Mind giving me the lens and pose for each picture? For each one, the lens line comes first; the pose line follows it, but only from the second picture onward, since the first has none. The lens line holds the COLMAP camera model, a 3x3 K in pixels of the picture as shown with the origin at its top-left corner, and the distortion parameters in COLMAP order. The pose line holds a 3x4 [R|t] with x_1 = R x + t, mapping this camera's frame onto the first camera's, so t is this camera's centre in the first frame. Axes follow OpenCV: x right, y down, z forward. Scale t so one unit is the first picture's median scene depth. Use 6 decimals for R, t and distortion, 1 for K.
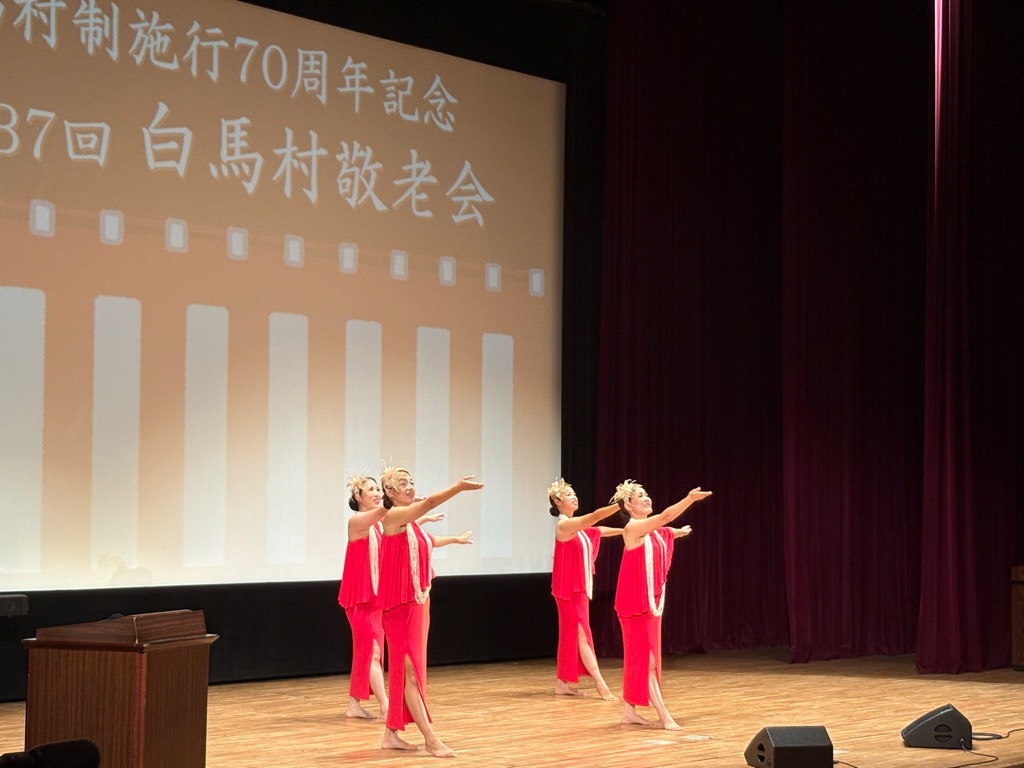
lens RADIAL K [[2018.1, 0, 512.0], [0, 2018.1, 384.0], [0, 0, 1]] dist [0.176062, -0.543731]
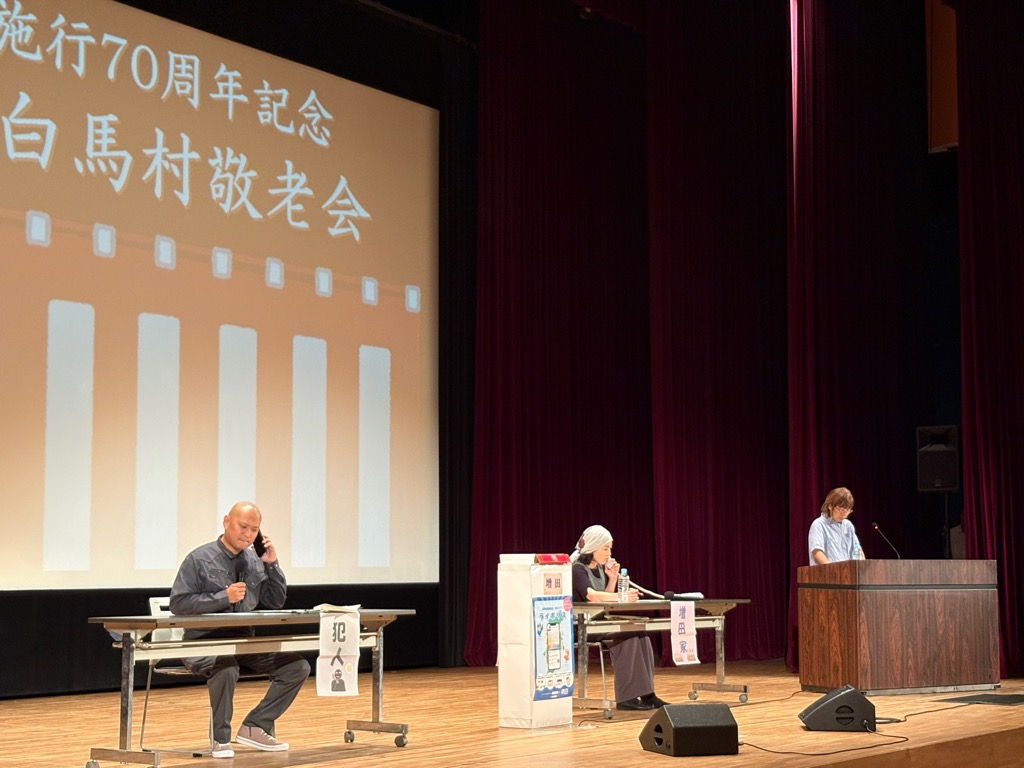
lens RADIAL K [[1693.3, 0, 512.0], [0, 1693.3, 384.0], [0, 0, 1]] dist [0.221525, -0.955482]
pose [[0.997770, -0.007226, 0.066351, 0.005661], [0.010479, 0.998753, -0.048807, 0.040389], [-0.065915, 0.049393, 0.996602, 0.157253]]
